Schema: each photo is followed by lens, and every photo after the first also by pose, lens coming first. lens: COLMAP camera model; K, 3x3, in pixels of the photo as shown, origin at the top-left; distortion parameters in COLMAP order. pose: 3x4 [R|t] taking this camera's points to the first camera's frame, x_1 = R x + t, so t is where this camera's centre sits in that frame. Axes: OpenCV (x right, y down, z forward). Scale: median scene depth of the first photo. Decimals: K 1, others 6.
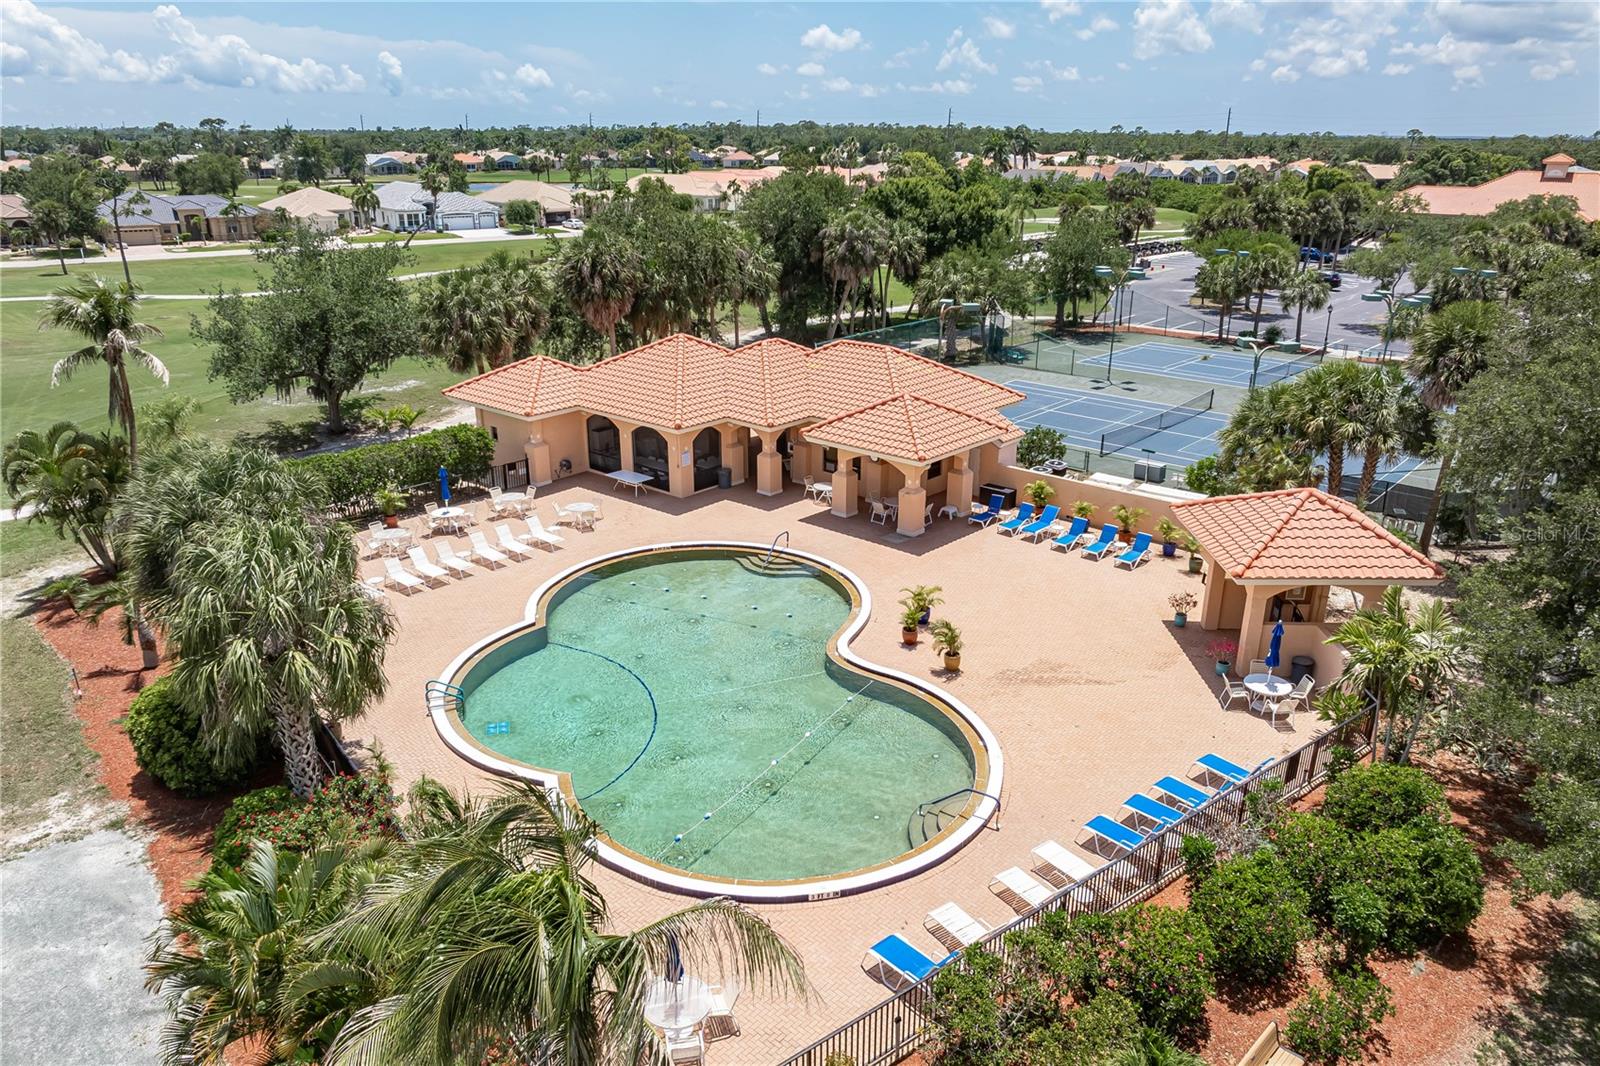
lens RADIAL K [[1130.7, 0, 802.6], [0, 1130.7, 536.5], [0, 0, 1]] dist [-0.028276, 0.011024]
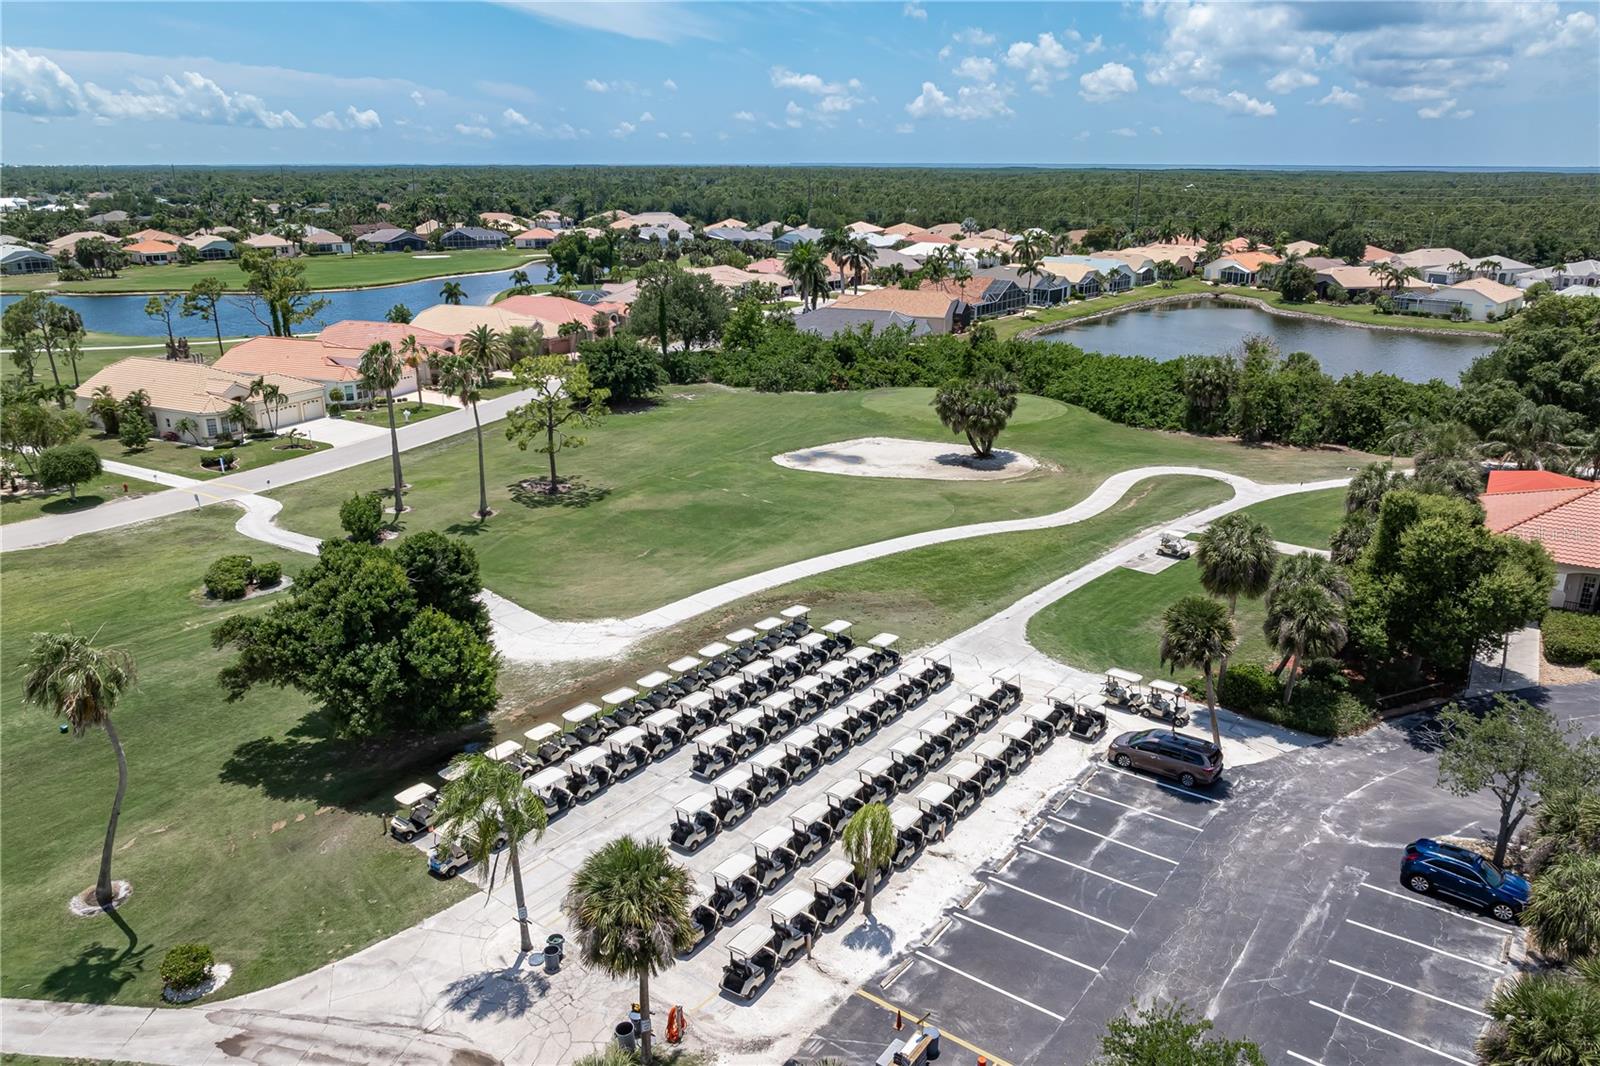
lens RADIAL K [[1126.4, 0, 802.5], [0, 1126.4, 525.8], [0, 0, 1]] dist [-0.036211, 0.025428]
pose [[0.997550, -0.023826, 0.065778, 0.724600], [0.025911, 0.999183, -0.031027, -0.997985], [-0.064985, 0.032655, 0.997352, 2.012092]]
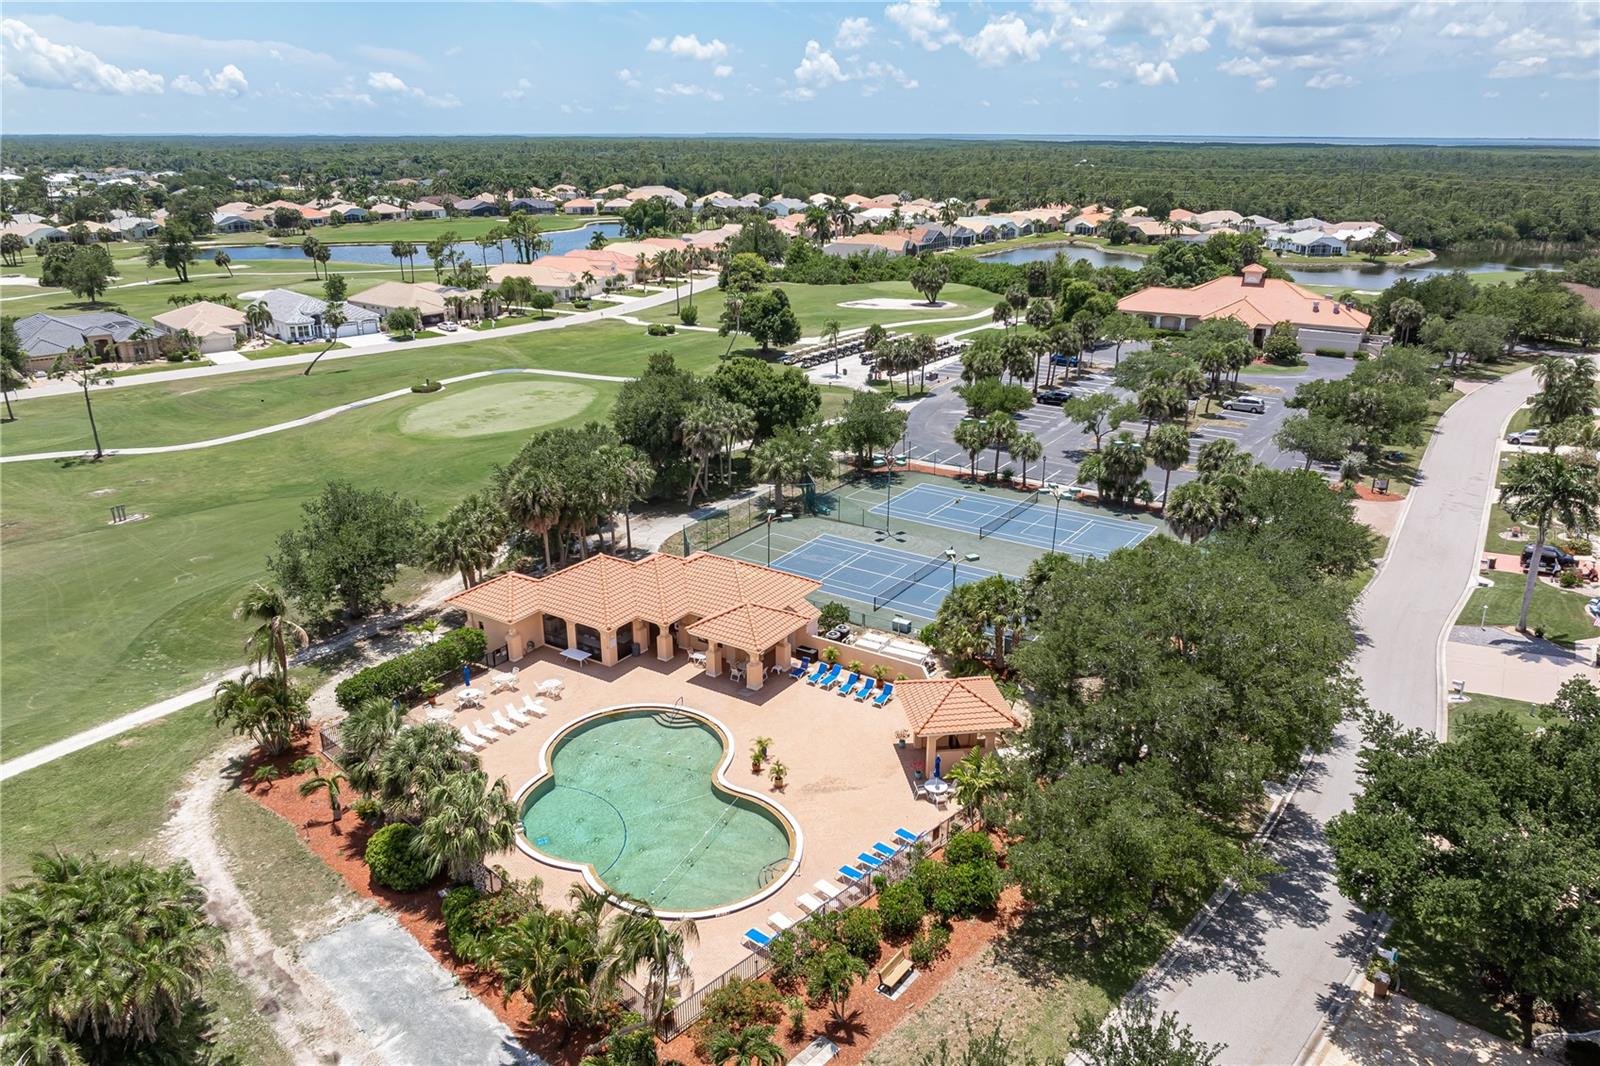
lens RADIAL K [[1126.4, 0, 802.5], [0, 1126.4, 525.8], [0, 0, 1]] dist [-0.036211, 0.025428]
pose [[0.989987, -0.047103, 0.133071, -0.040953], [0.048081, 0.998835, -0.004141, -0.214179], [-0.132721, 0.010498, 0.991098, -0.610452]]
